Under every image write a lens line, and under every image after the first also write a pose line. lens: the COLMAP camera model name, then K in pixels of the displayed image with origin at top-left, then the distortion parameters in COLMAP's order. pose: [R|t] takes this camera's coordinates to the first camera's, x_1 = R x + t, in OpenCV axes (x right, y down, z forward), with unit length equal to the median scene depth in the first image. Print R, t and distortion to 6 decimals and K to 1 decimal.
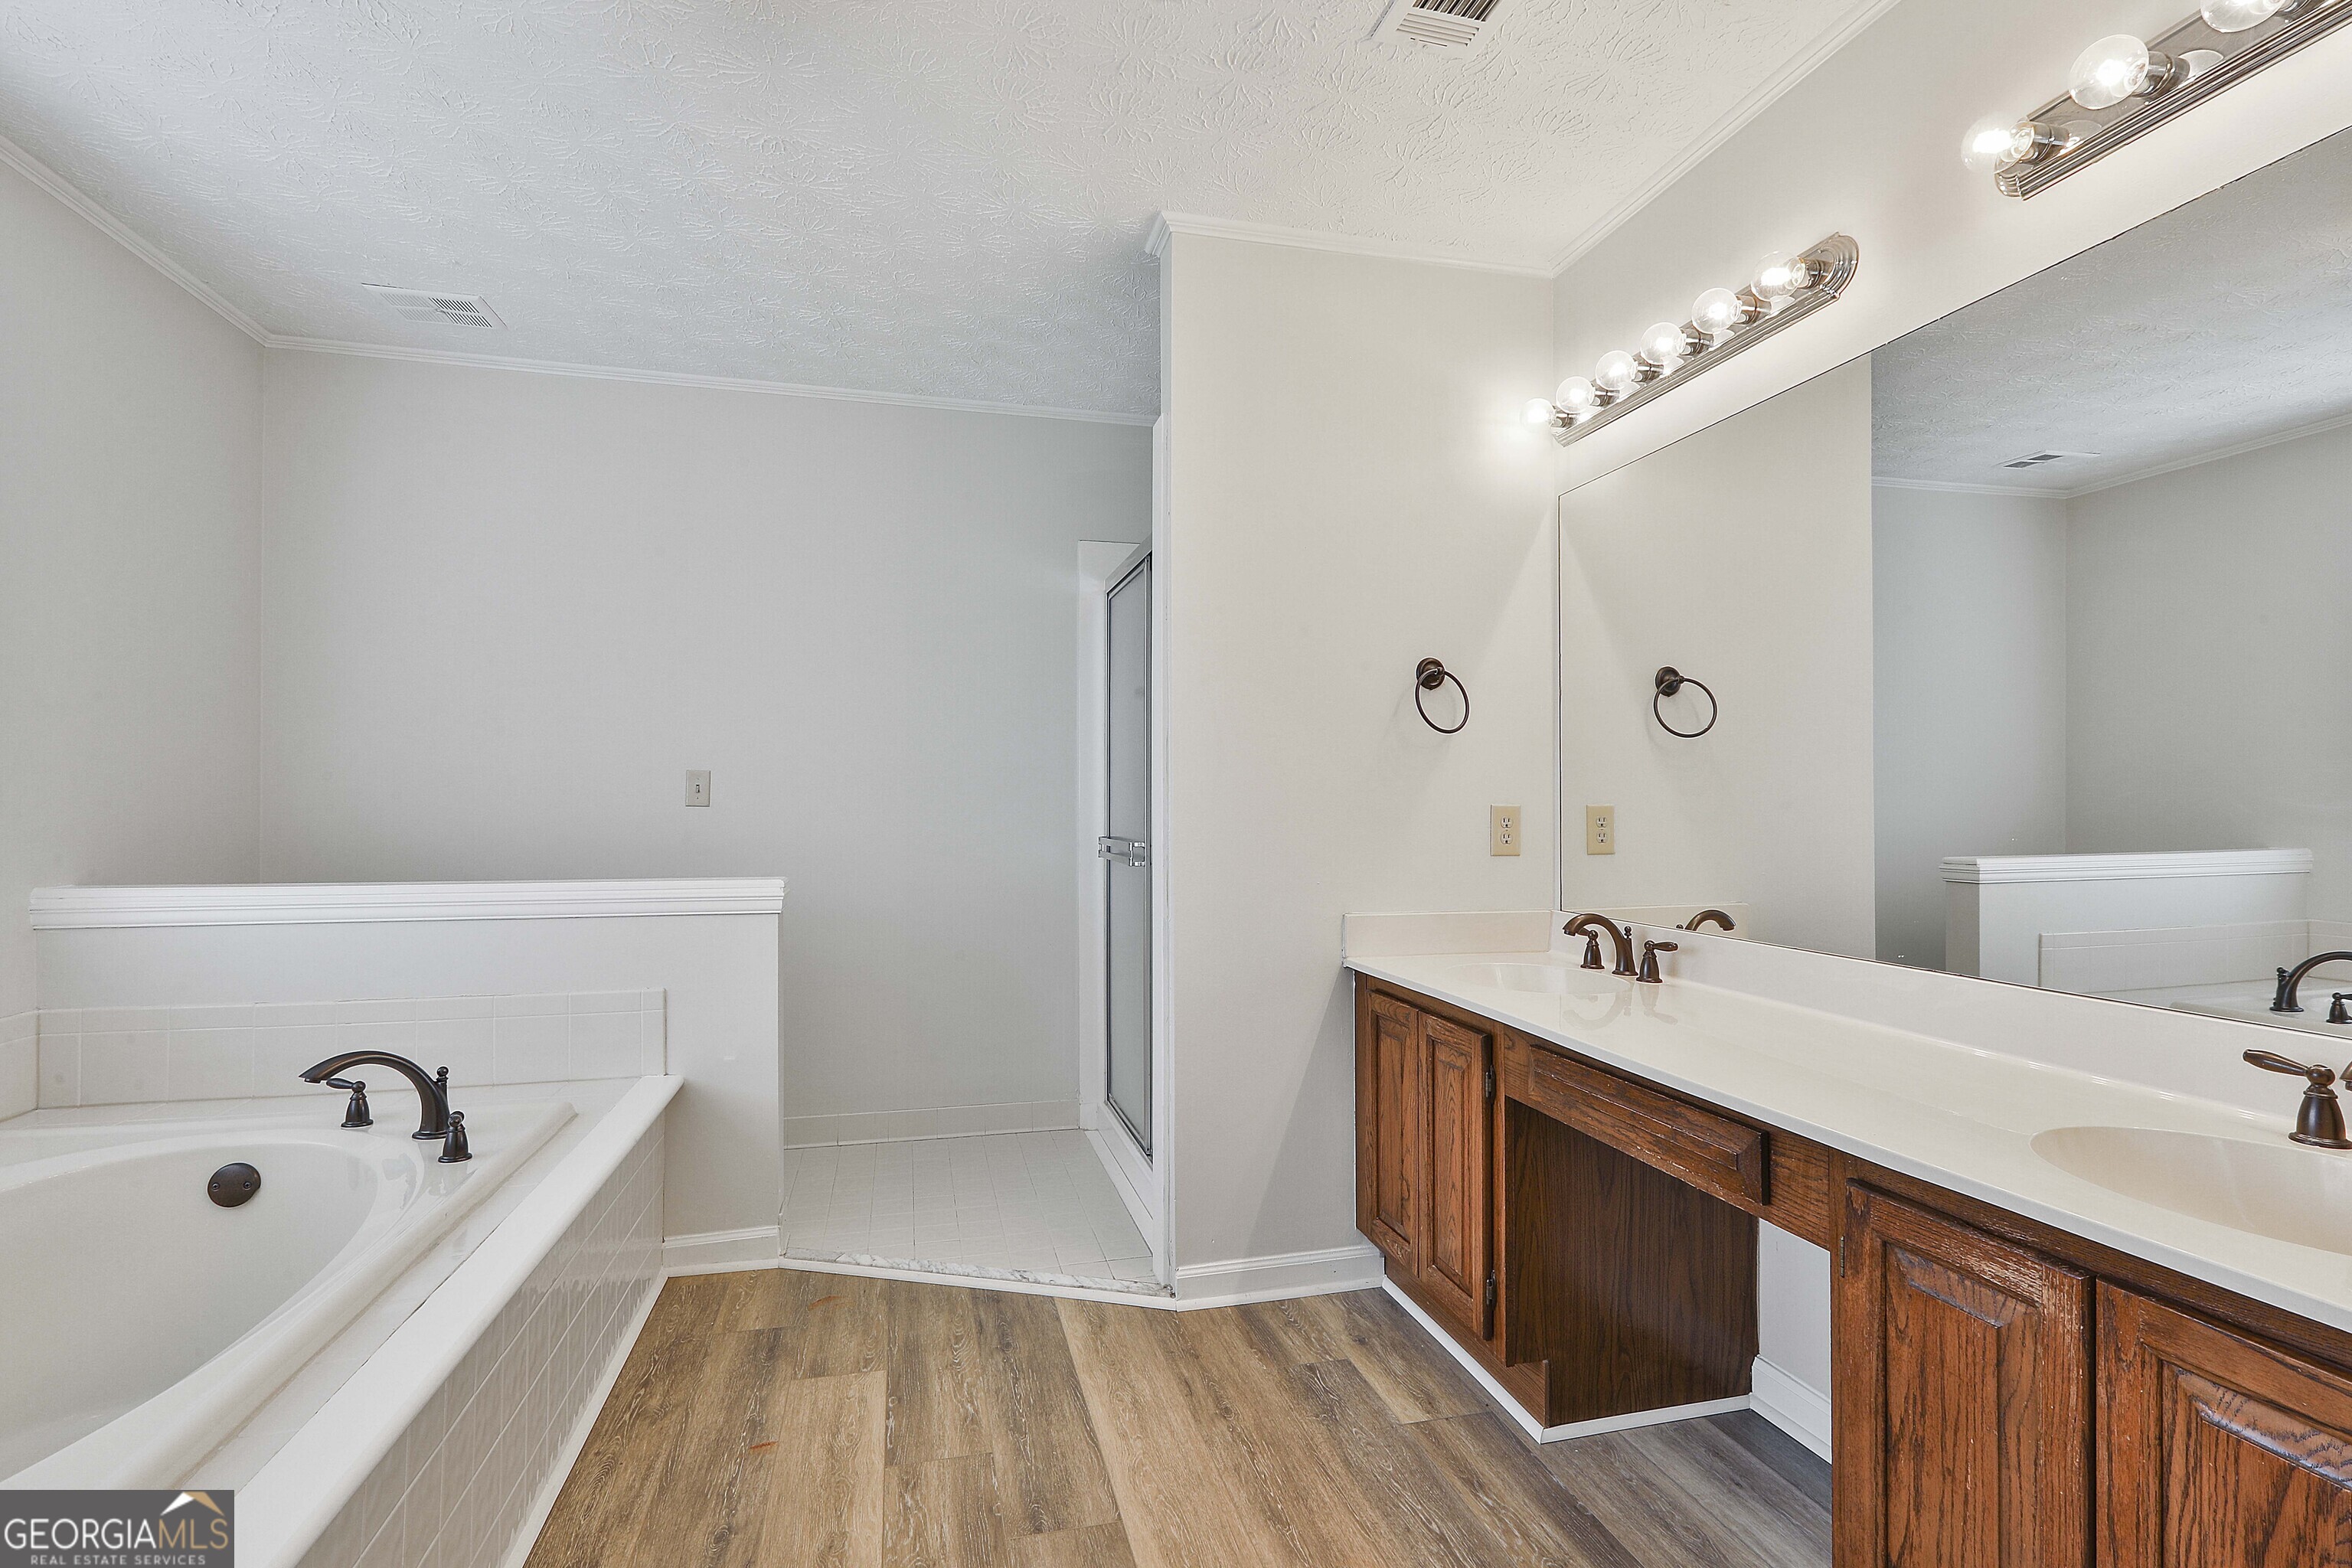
lens RADIAL K [[1133.0, 0, 1186.6], [0, 1133.0, 787.0], [0, 0, 1]] dist [-0.004647, 0.001378]
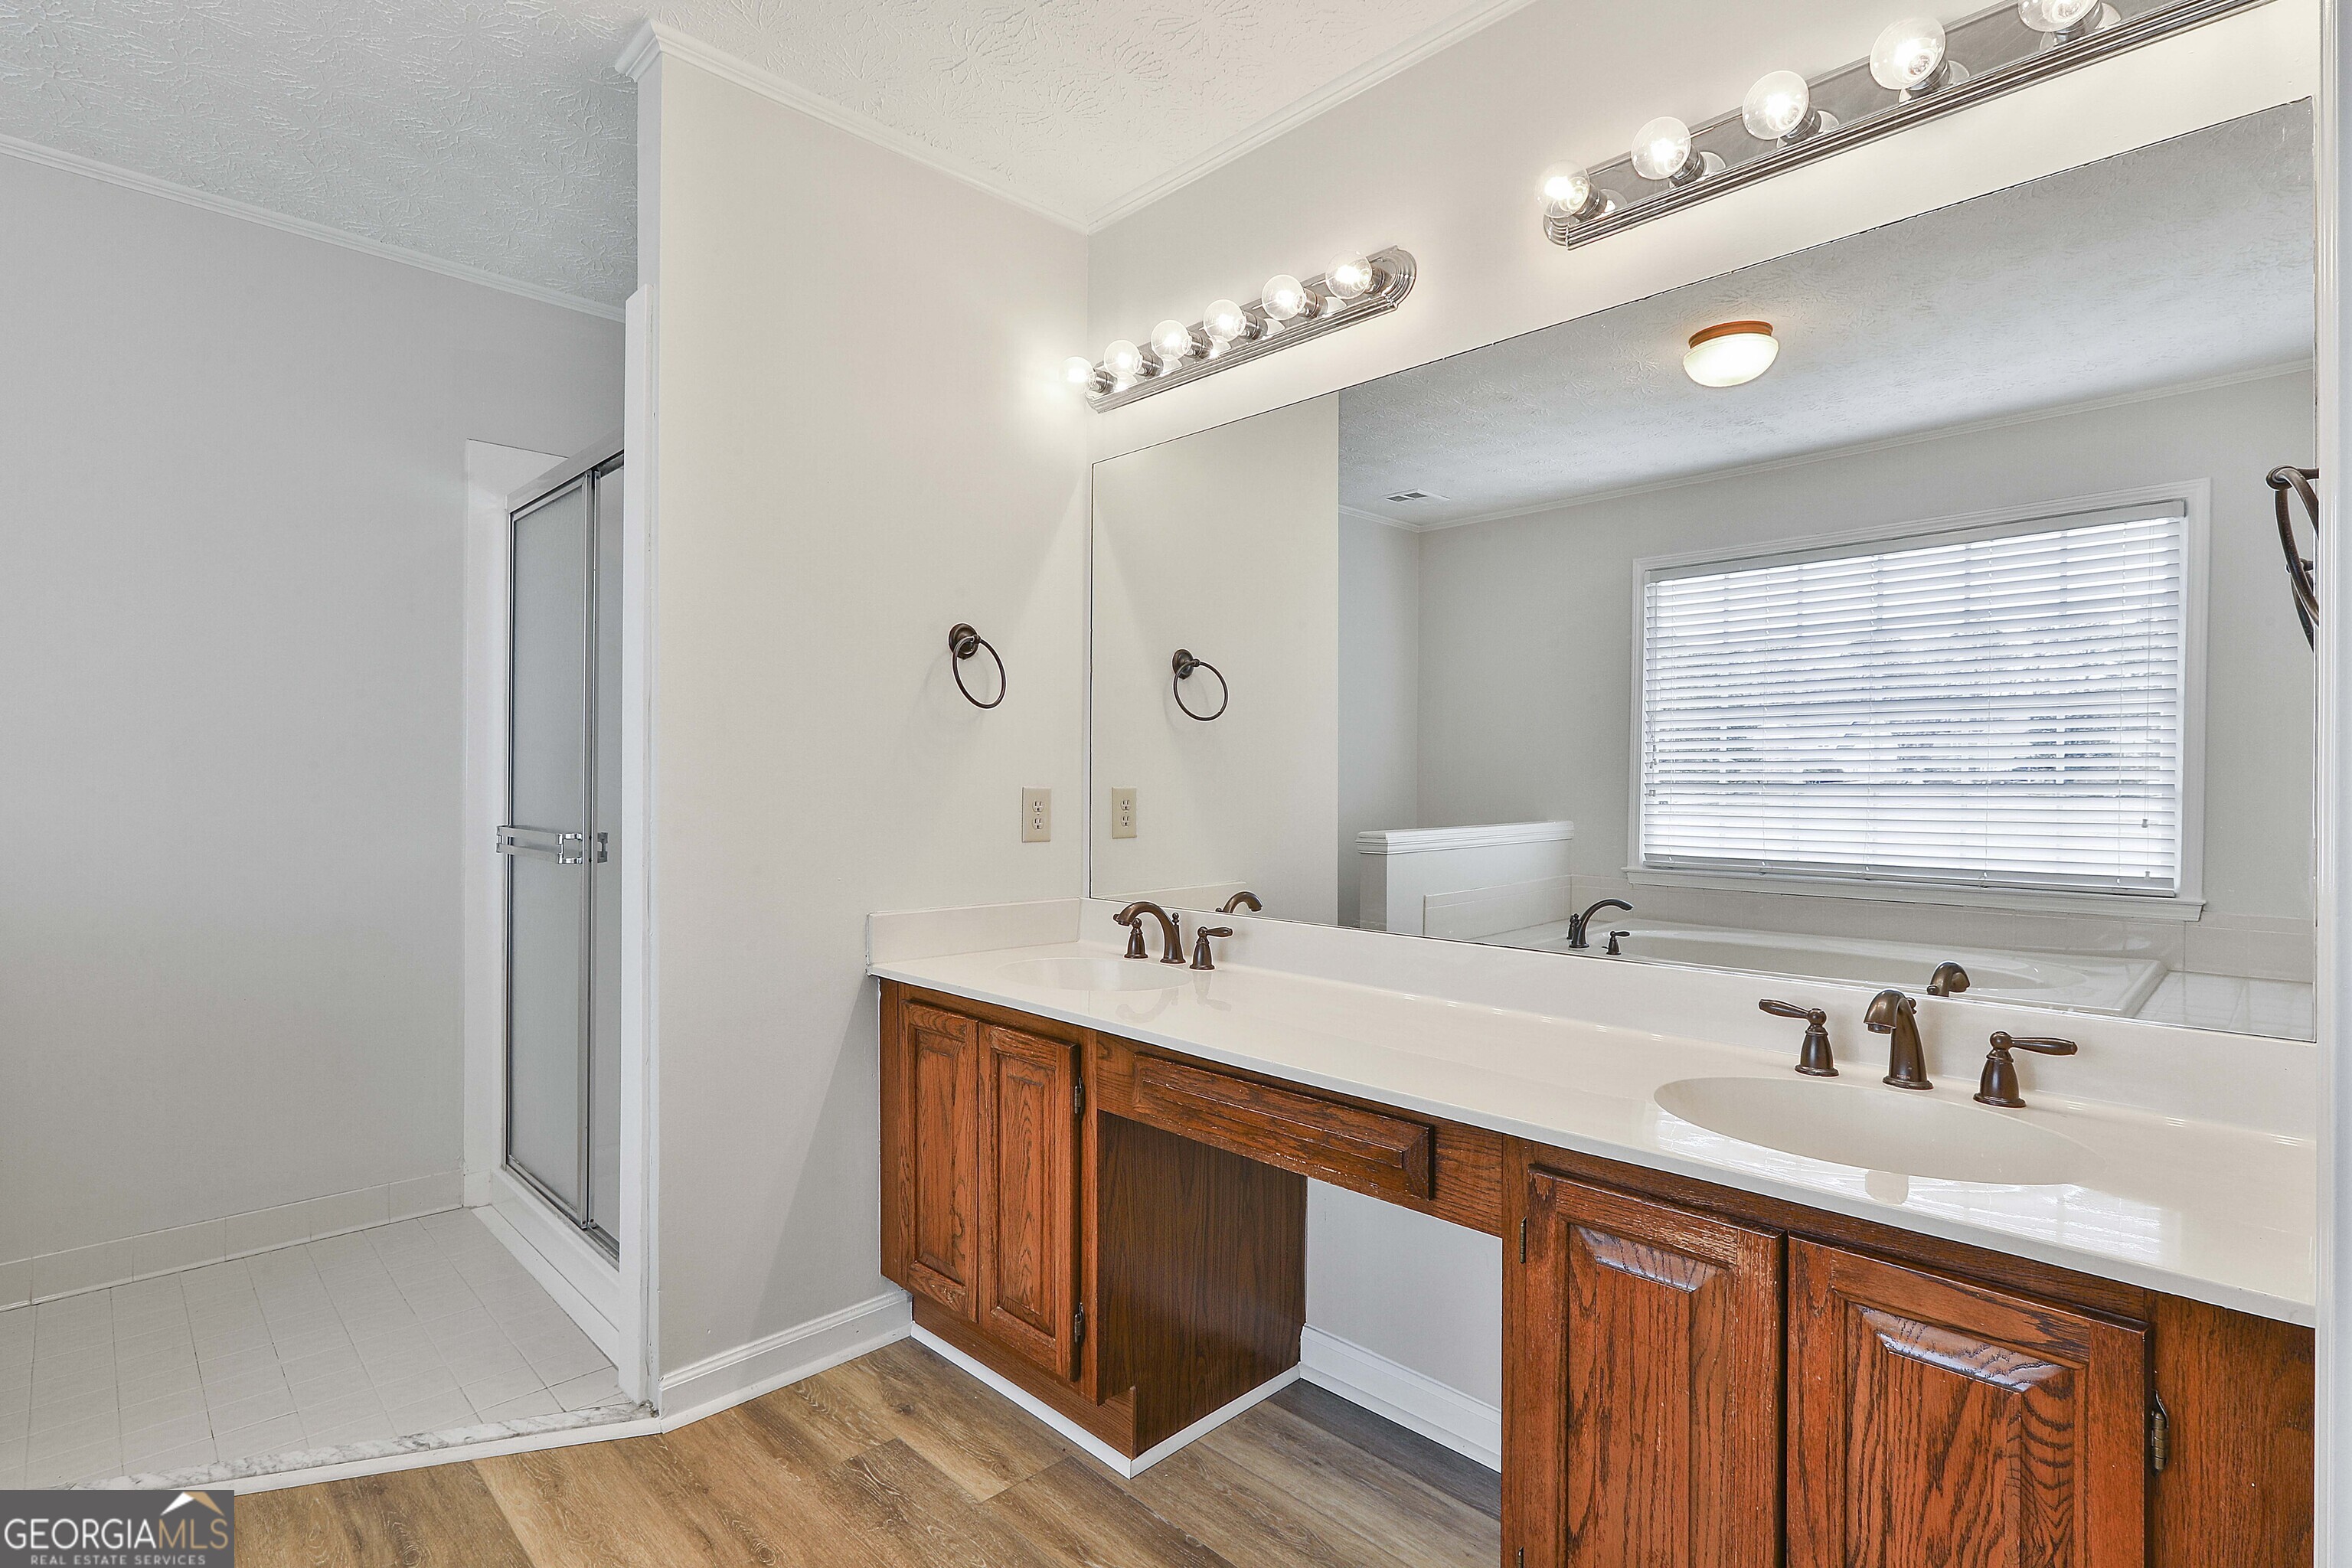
lens RADIAL K [[1139.2, 0, 1191.9], [0, 1139.2, 774.8], [0, 0, 1]] dist [-0.006832, 0.004769]
pose [[0.861227, 0.006704, 0.508176, -0.106918], [-0.011689, 0.999910, 0.006620, -0.002903], [-0.508086, -0.011642, 0.861228, 0.157045]]
